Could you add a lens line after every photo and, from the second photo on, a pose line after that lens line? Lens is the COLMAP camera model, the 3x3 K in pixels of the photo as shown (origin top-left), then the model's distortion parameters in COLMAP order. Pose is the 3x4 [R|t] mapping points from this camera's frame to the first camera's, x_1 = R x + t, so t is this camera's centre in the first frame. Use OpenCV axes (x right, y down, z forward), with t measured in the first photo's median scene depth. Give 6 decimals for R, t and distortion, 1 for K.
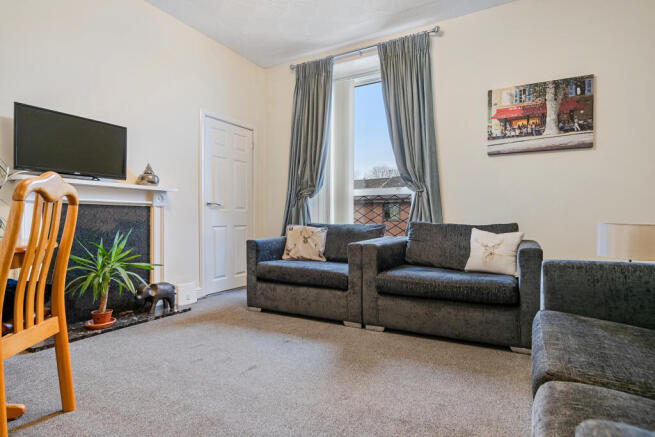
lens RADIAL K [[347.7, 0, 330.5], [0, 347.7, 217.3], [0, 0, 1]] dist [0.005599, -0.000041]
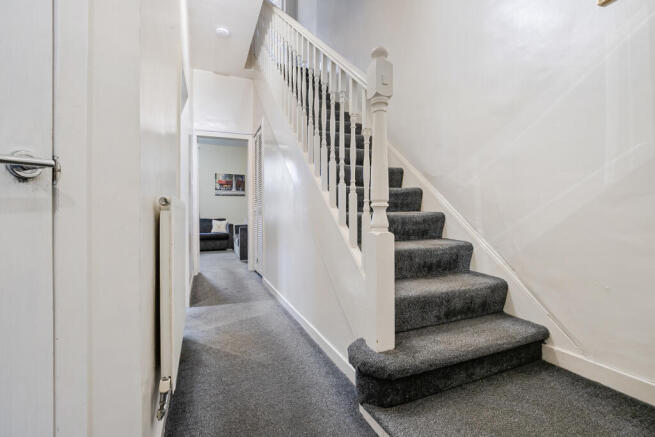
lens RADIAL K [[300.5, 0, 328.2], [0, 300.5, 217.9], [0, 0, 1]] dist [0.004391, 0.000310]
pose [[0.620506, -0.000299, 0.784202, -0.773183], [0.001915, 0.999998, -0.001134, 0.014533], [-0.784200, 0.002205, 0.620505, -1.080805]]
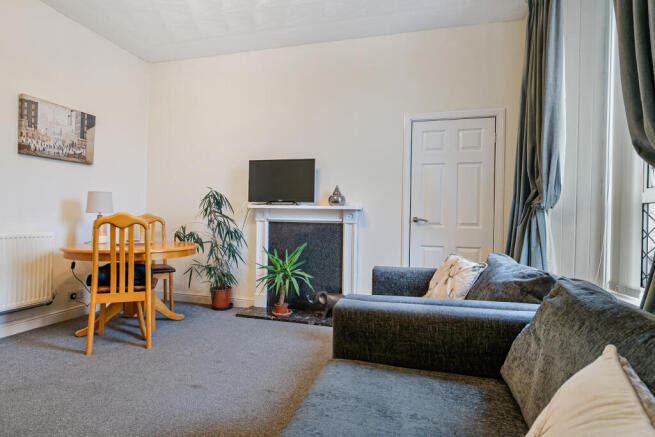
lens RADIAL K [[347.7, 0, 329.4], [0, 347.7, 218.7], [0, 0, 1]] dist [0.005599, -0.000041]
pose [[0.232287, 0.012349, -0.972569, 0.766342], [-0.014934, 0.999847, 0.009129, -0.079269], [0.972533, 0.012403, 0.232436, 0.983966]]
